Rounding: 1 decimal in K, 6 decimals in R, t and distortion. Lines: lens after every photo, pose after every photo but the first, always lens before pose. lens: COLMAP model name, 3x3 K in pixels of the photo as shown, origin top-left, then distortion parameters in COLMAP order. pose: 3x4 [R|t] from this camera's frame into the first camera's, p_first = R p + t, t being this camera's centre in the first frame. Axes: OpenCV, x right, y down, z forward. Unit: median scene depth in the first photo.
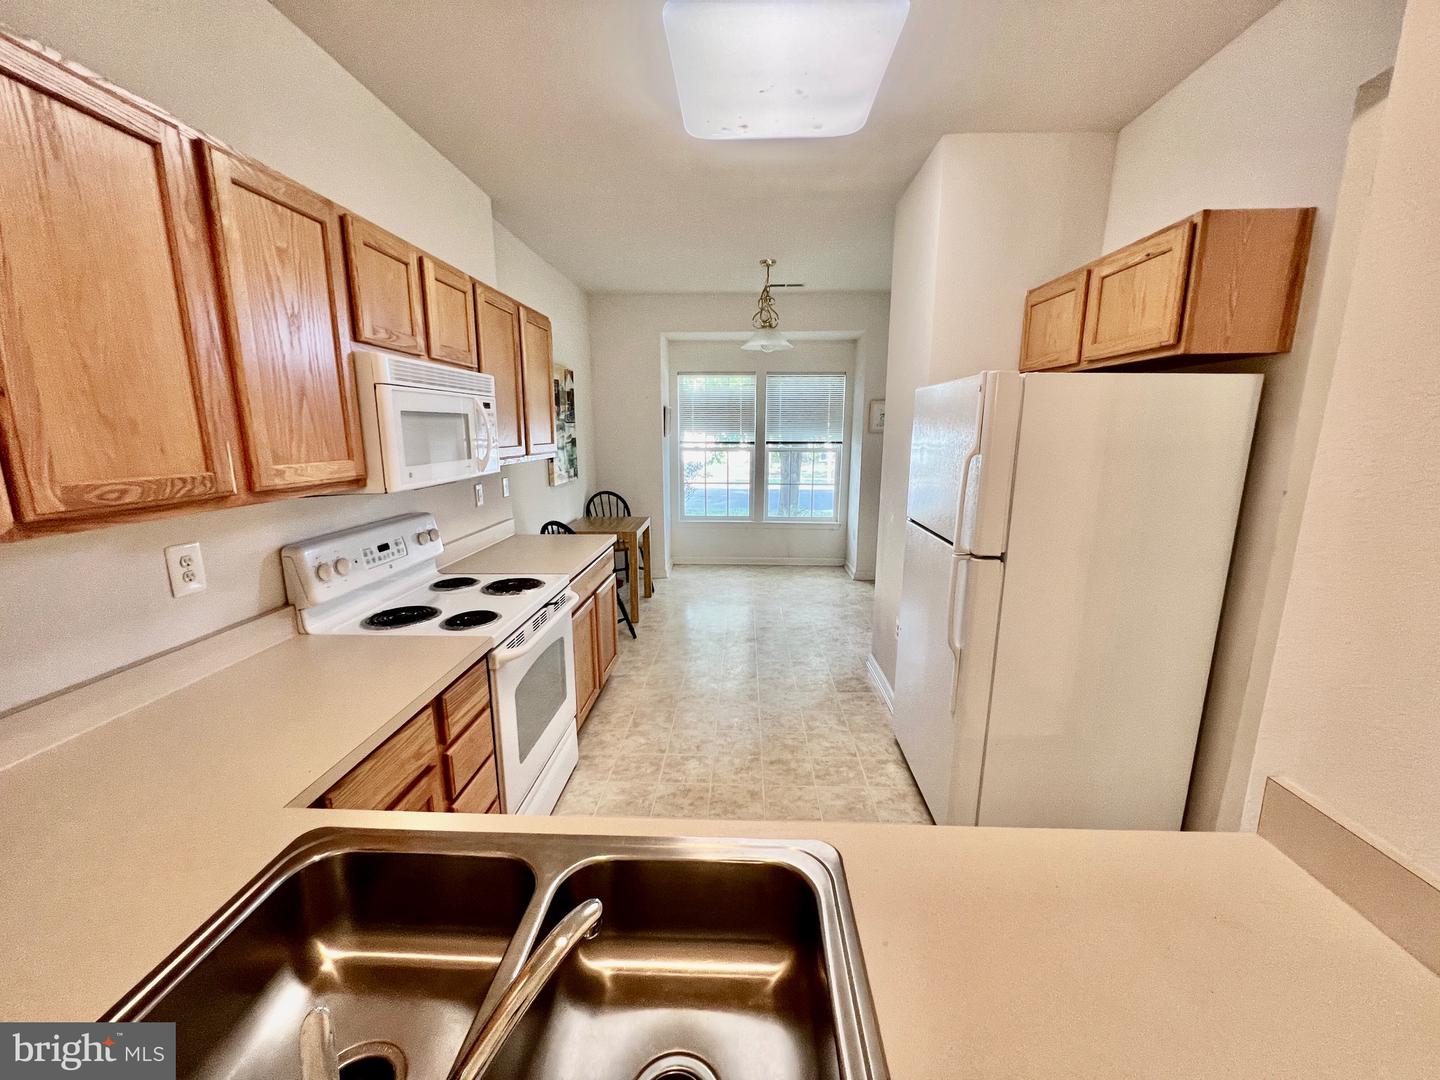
lens RADIAL K [[575.4, 0, 721.7], [0, 575.4, 541.8], [0, 0, 1]] dist [-0.002226, 0.000310]
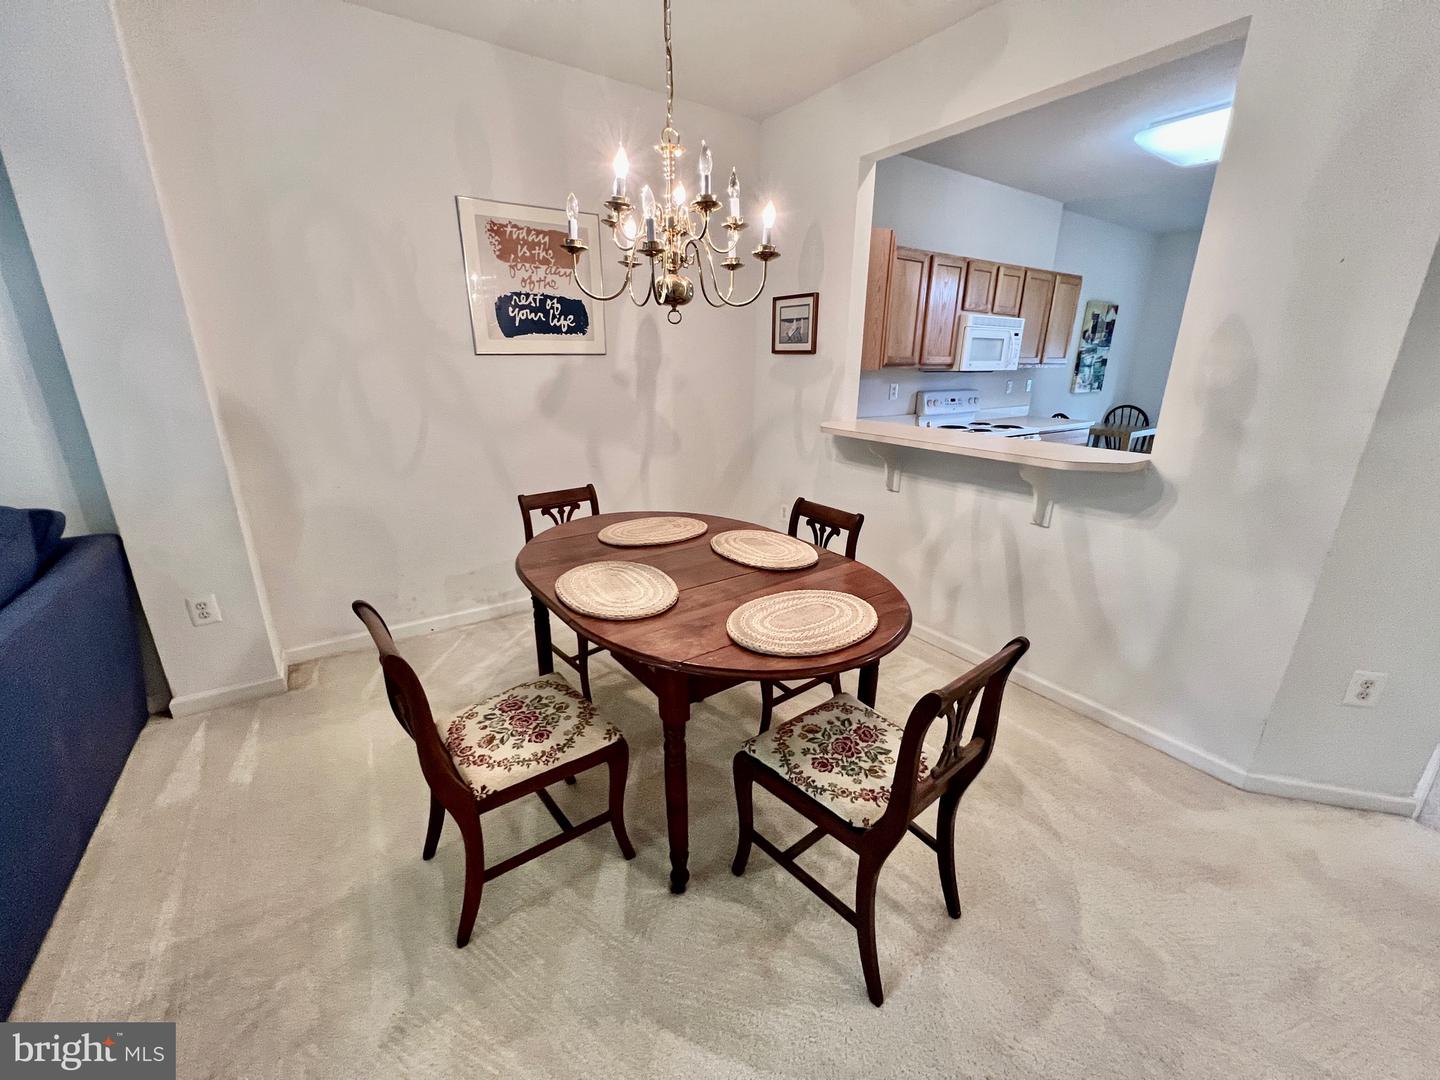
lens RADIAL K [[575.4, 0, 721.7], [0, 575.4, 541.8], [0, 0, 1]] dist [-0.002226, 0.000310]
pose [[0.598212, 0.249505, -0.761505, 0.684134], [-0.164130, 0.968295, 0.188325, 0.254564], [0.784349, 0.012327, 0.620197, -1.042171]]
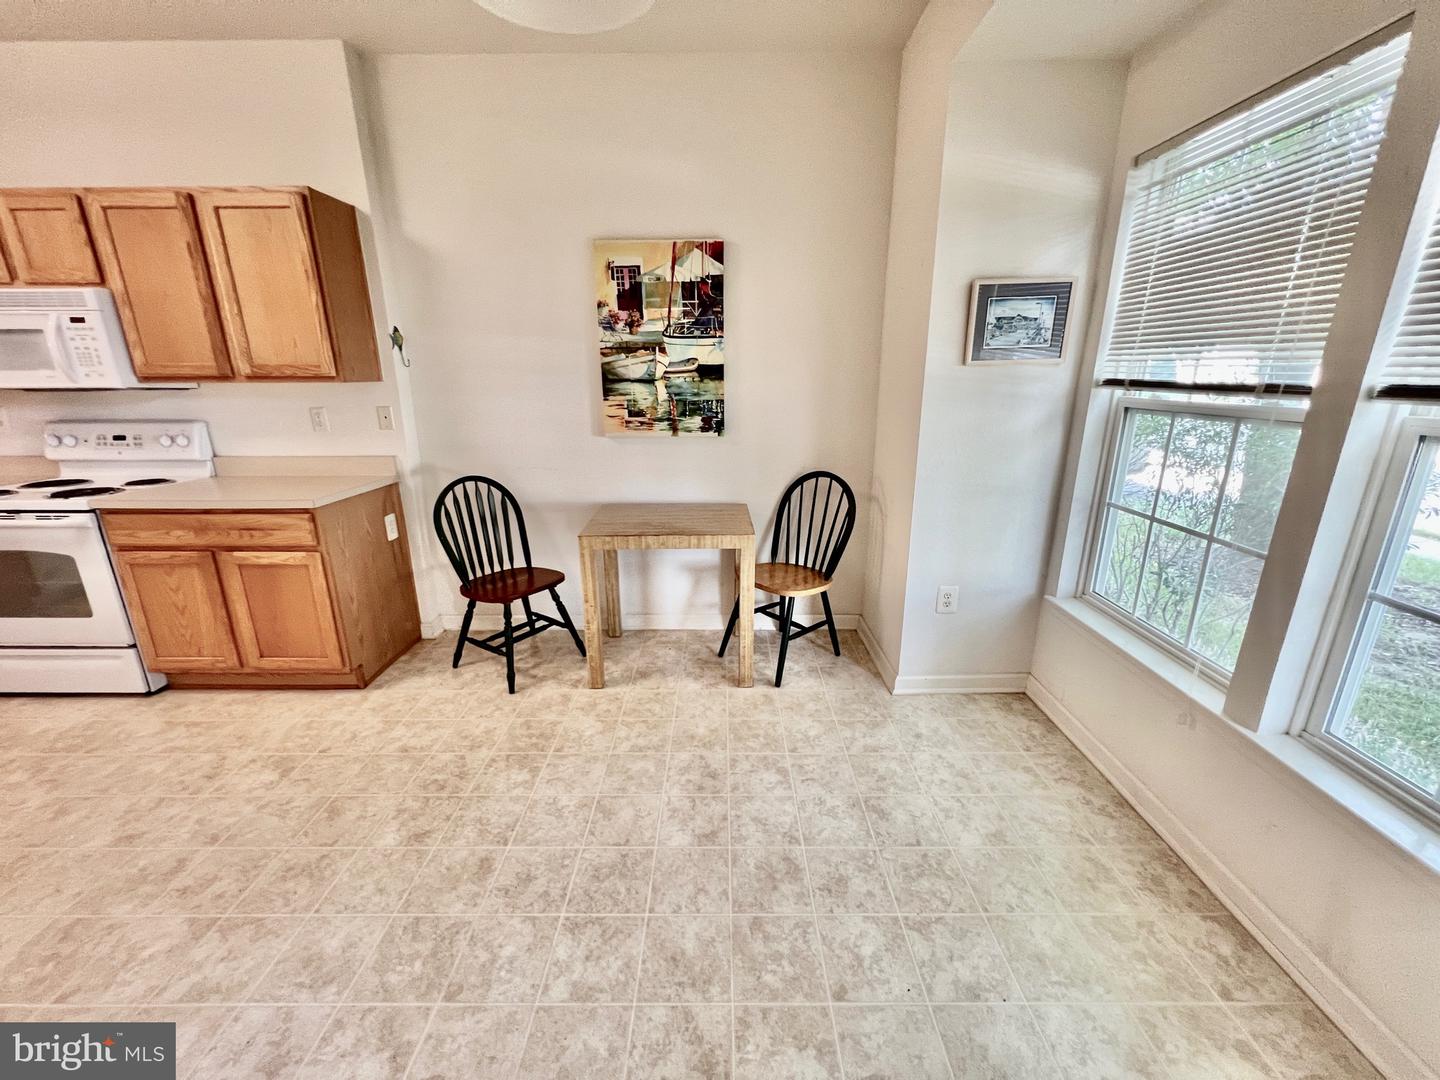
lens RADIAL K [[575.4, 0, 721.7], [0, 575.4, 541.8], [0, 0, 1]] dist [-0.002226, 0.000310]
pose [[0.040166, 0.276214, -0.960256, 0.754148], [-0.195093, 0.944703, 0.263580, -0.357091], [0.979962, 0.176752, 0.091832, 2.117202]]
